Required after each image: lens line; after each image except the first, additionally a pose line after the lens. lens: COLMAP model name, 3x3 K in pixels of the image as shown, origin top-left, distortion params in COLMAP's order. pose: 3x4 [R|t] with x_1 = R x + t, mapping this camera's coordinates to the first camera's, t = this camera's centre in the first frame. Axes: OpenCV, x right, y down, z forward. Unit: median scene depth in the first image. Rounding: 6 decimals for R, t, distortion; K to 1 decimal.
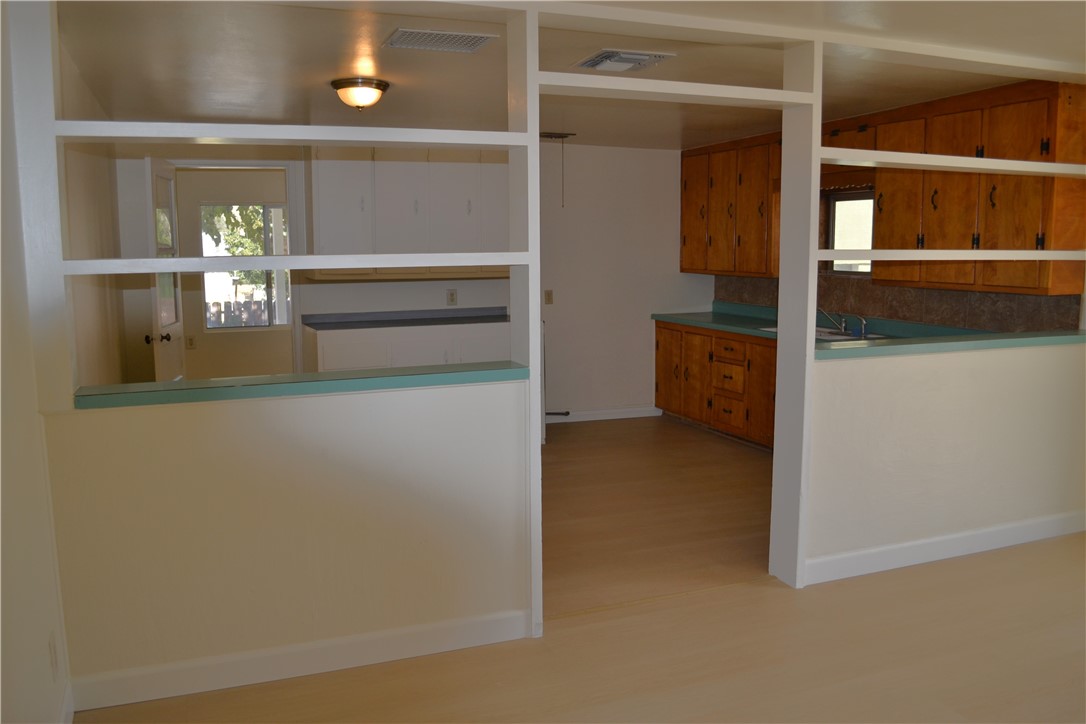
lens RADIAL K [[880.2, 0, 536.2], [0, 880.2, 359.8], [0, 0, 1]] dist [-0.083679, 0.014363]
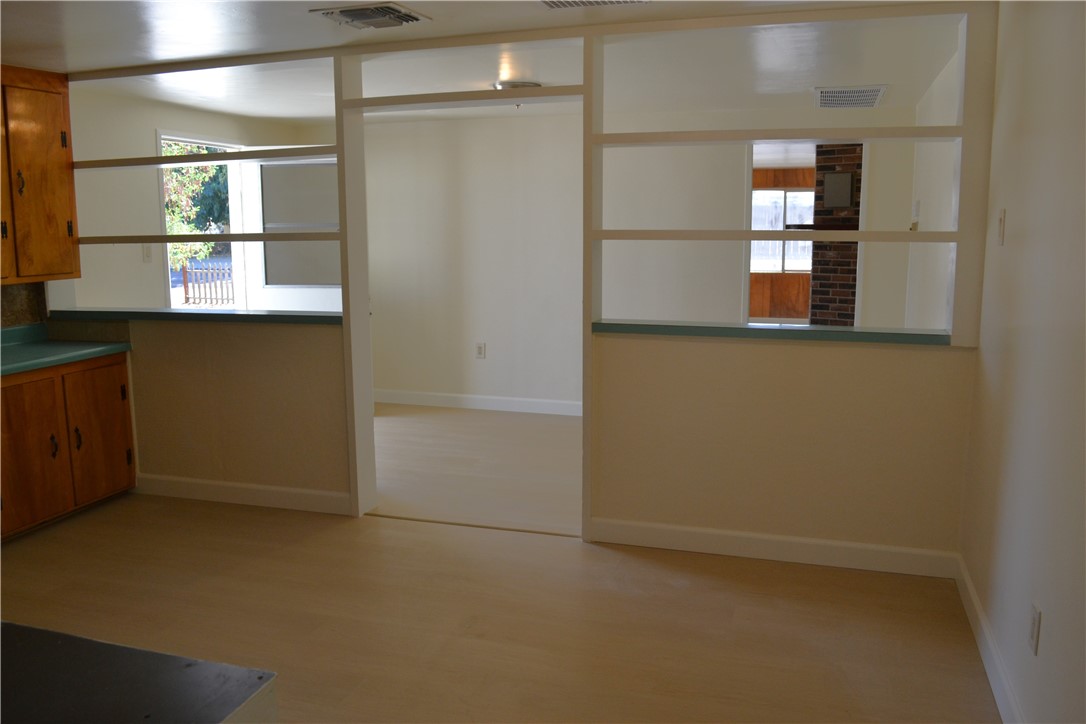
lens RADIAL K [[880.2, 0, 541.8], [0, 880.2, 366.3], [0, 0, 1]] dist [-0.083679, 0.014363]
pose [[-0.775069, -0.090008, 0.625434, -0.356414], [0.093820, 0.962439, 0.254774, -0.123092], [-0.624873, 0.256146, -0.737511, 0.945432]]
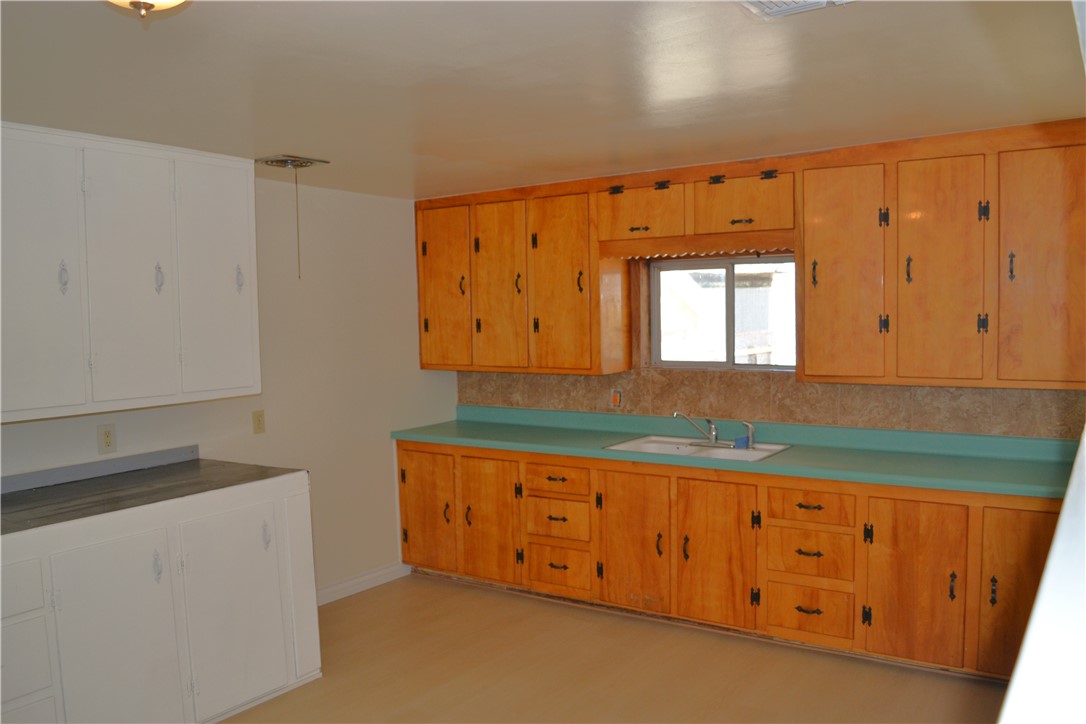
lens RADIAL K [[880.2, 0, 527.2], [0, 880.2, 365.9], [0, 0, 1]] dist [-0.083679, 0.014363]
pose [[0.832505, -0.048886, 0.551856, -0.181589], [0.089422, 0.994895, -0.046766, -0.070351], [-0.546753, 0.088281, 0.832627, 0.409871]]
